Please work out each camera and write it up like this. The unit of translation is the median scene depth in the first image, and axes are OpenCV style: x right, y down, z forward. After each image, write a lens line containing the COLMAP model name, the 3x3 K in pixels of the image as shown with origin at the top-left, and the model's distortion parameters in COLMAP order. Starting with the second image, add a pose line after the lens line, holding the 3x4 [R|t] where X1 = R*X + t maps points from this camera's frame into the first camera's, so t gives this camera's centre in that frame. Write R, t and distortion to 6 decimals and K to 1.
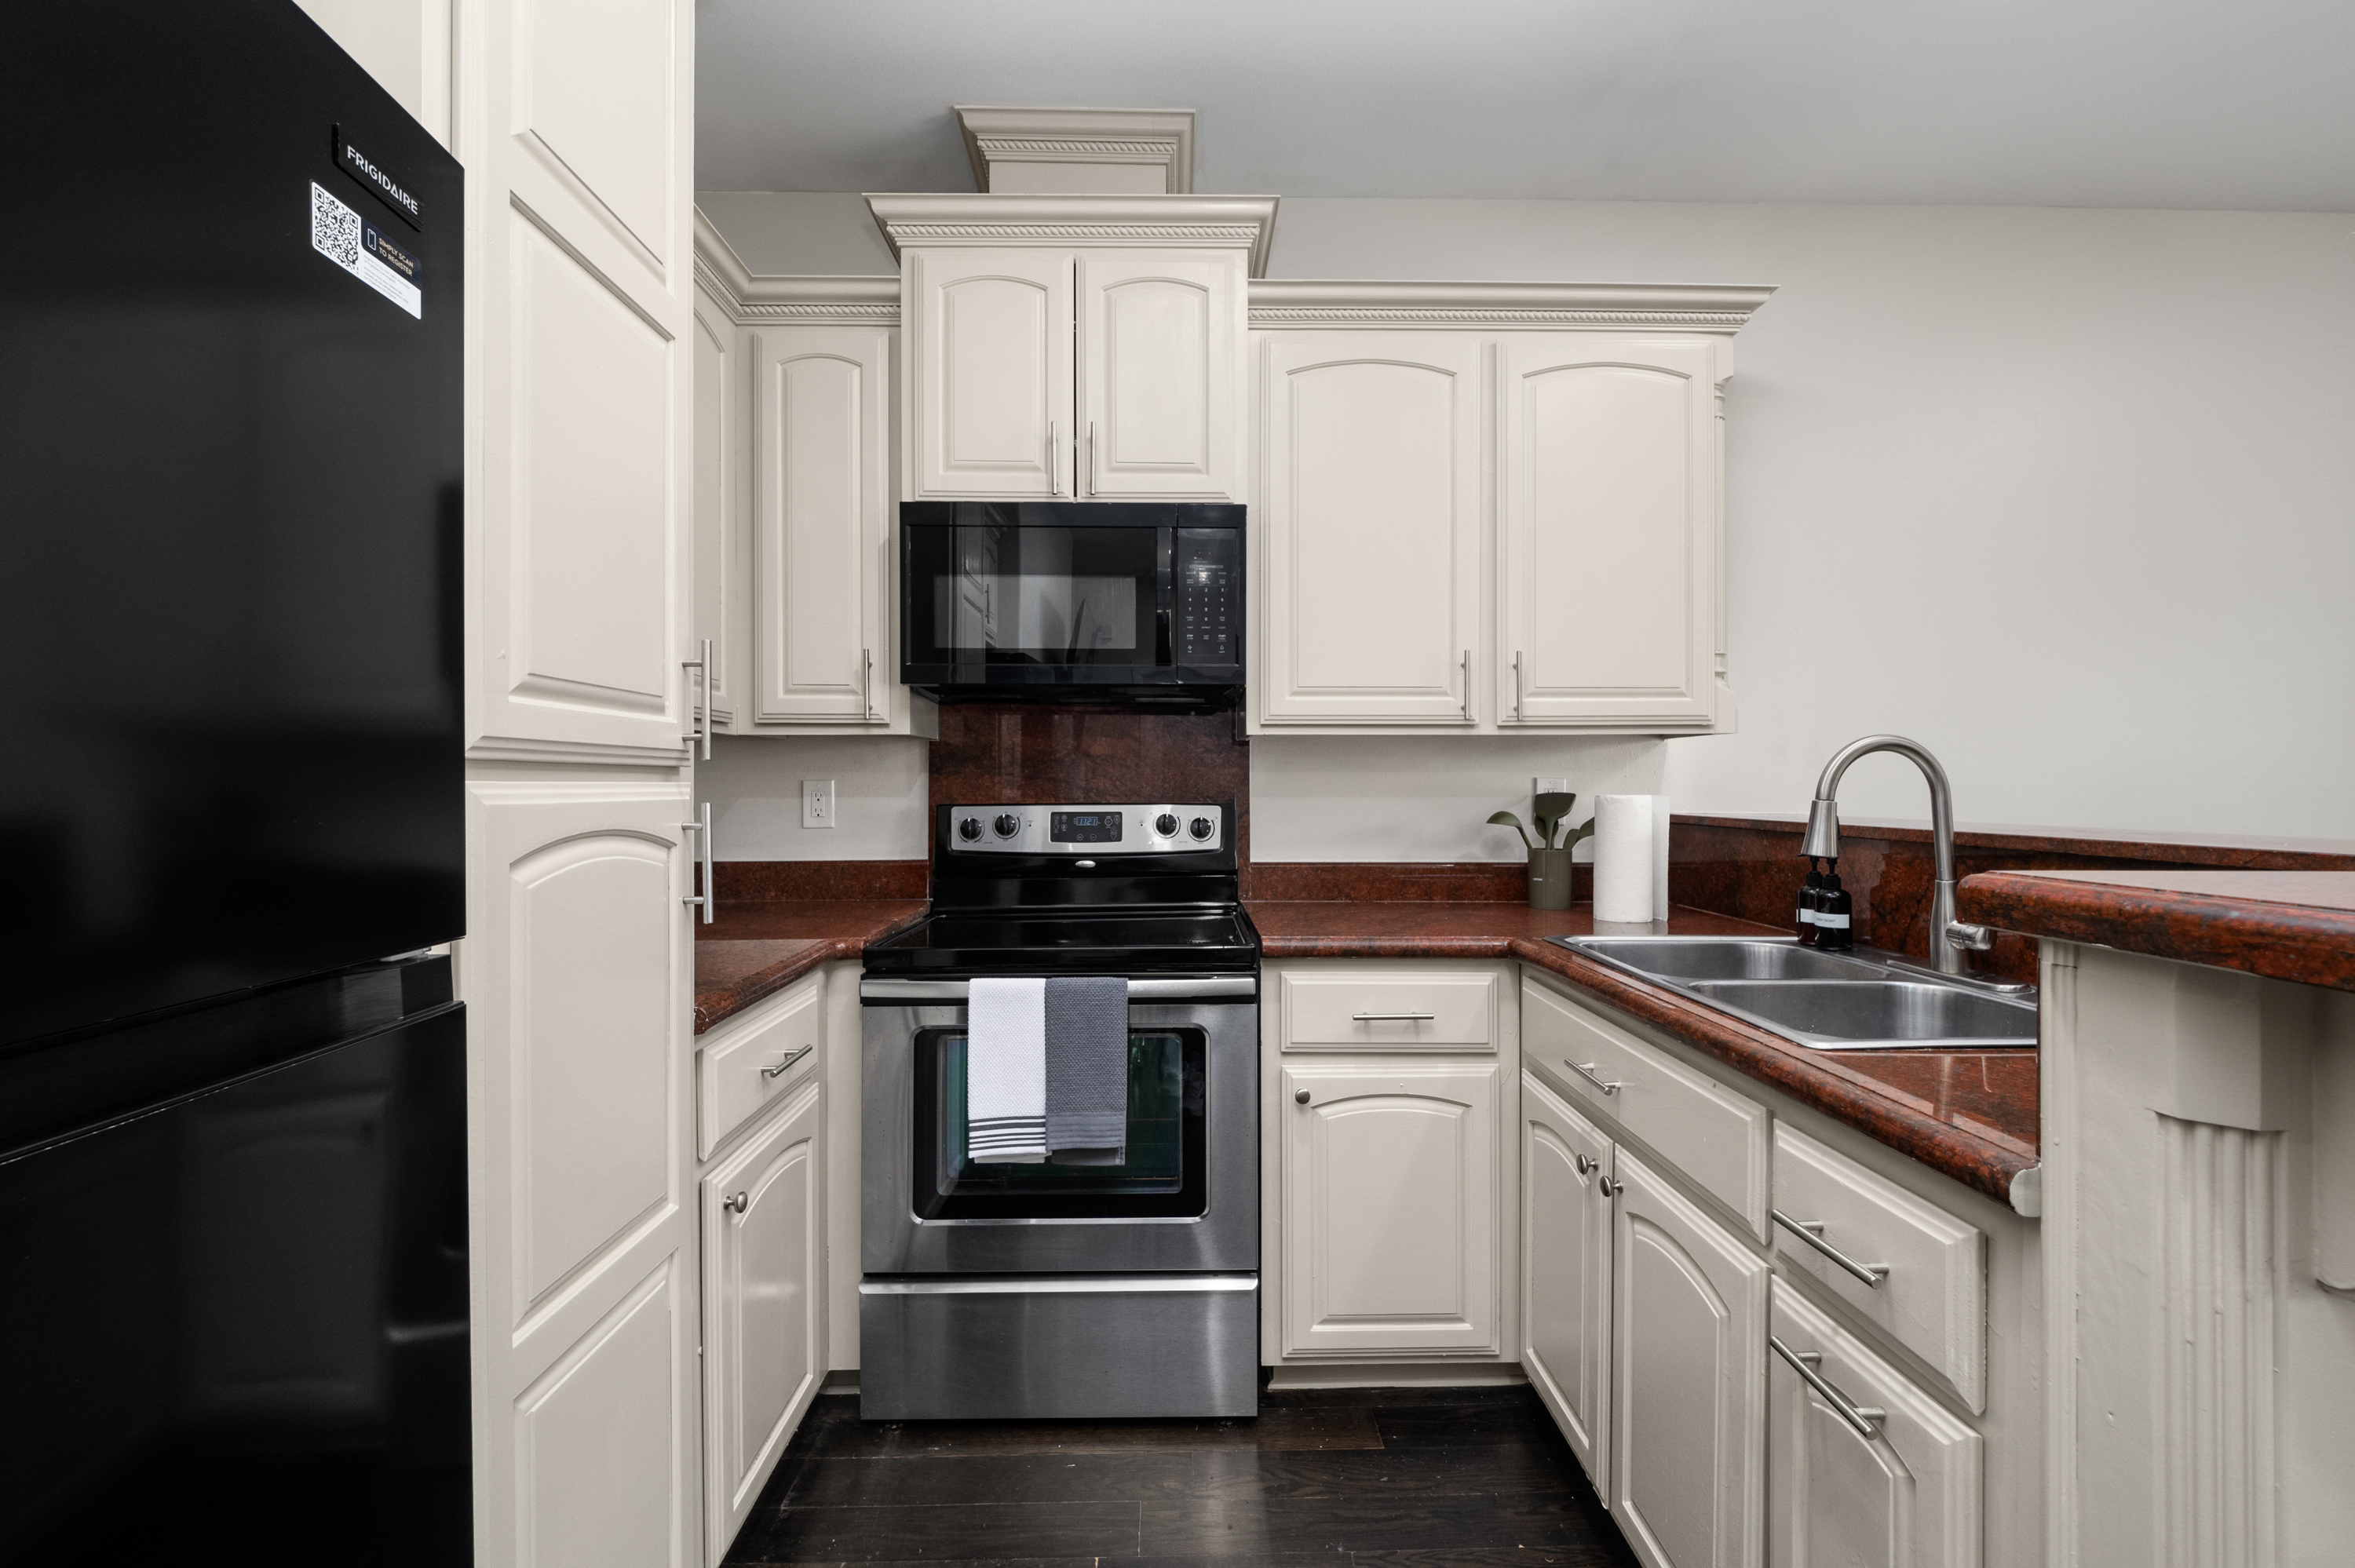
lens RADIAL K [[1004.2, 0, 1176.0], [0, 1004.2, 776.4], [0, 0, 1]] dist [0.000244, 0.001715]
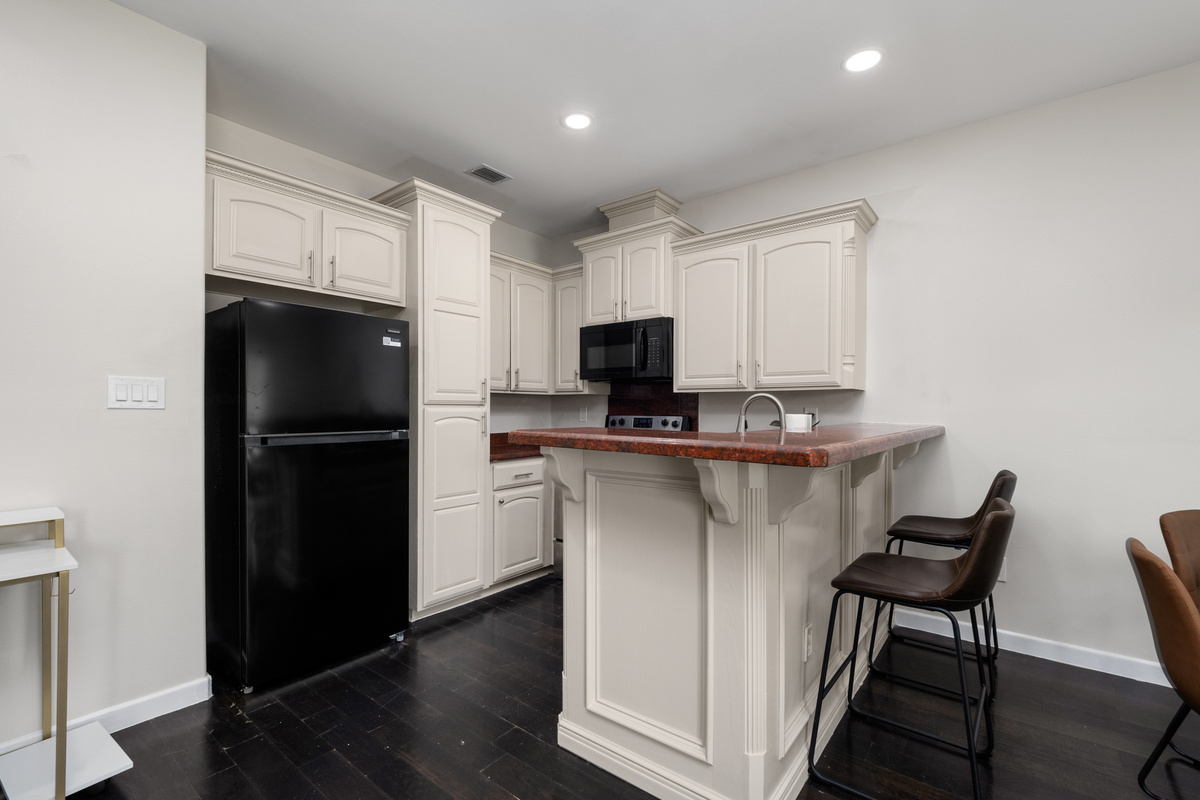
lens RADIAL K [[511.7, 0, 604.6], [0, 511.7, 407.0], [0, 0, 1]] dist [0.000244, 0.001715]
pose [[0.770327, 0.003835, -0.637637, 0.898568], [-0.000552, 0.999986, 0.005347, -0.006617], [0.637648, -0.003767, 0.770318, -0.306608]]
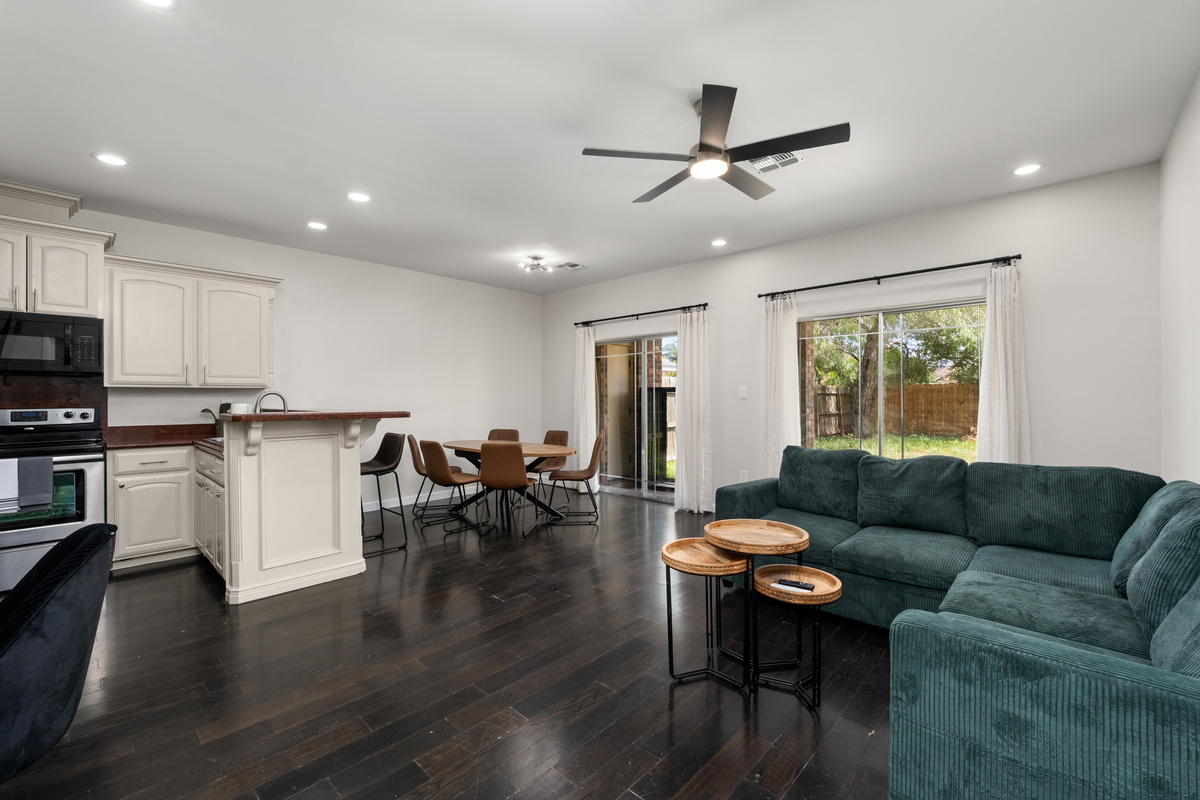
lens RADIAL K [[511.7, 0, 600.9], [0, 511.7, 397.1], [0, 0, 1]] dist [0.000244, 0.001715]
pose [[0.699414, 0.001239, 0.714716, 0.008384], [-0.002610, 0.999996, 0.000820, -0.013318], [-0.714712, -0.002439, 0.699414, -1.391778]]
